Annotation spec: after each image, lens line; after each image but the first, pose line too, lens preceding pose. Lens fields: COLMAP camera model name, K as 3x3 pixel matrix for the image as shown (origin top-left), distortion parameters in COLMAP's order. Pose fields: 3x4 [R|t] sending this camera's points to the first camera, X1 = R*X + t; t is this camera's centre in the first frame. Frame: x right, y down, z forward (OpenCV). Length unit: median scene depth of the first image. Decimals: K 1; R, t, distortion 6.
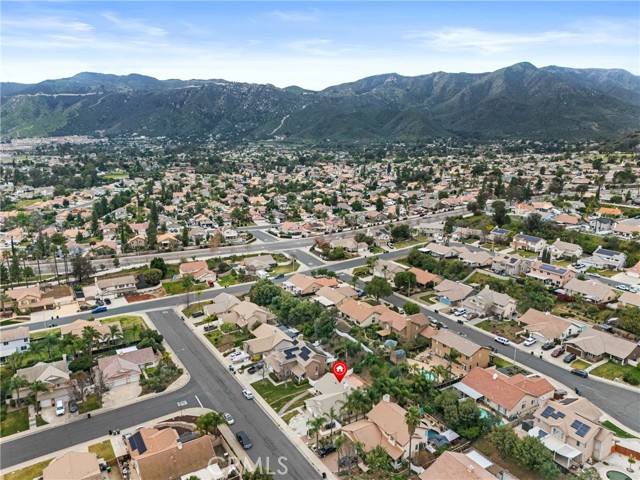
lens RADIAL K [[482.9, 0, 320.0], [0, 482.9, 240.0], [0, 0, 1]] dist [0.081219, -0.084308]
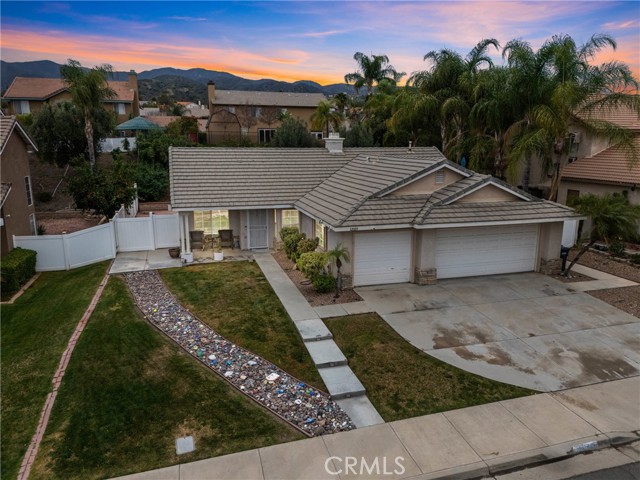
lens RADIAL K [[471.1, 0, 320.0], [0, 471.1, 240.0], [0, 0, 1]] dist [0.077486, -0.071879]
pose [[0.268083, -0.203951, 0.941560, -0.152836], [0.217907, 0.964843, 0.146951, 0.315056], [-0.938429, 0.165777, 0.303100, 0.969901]]
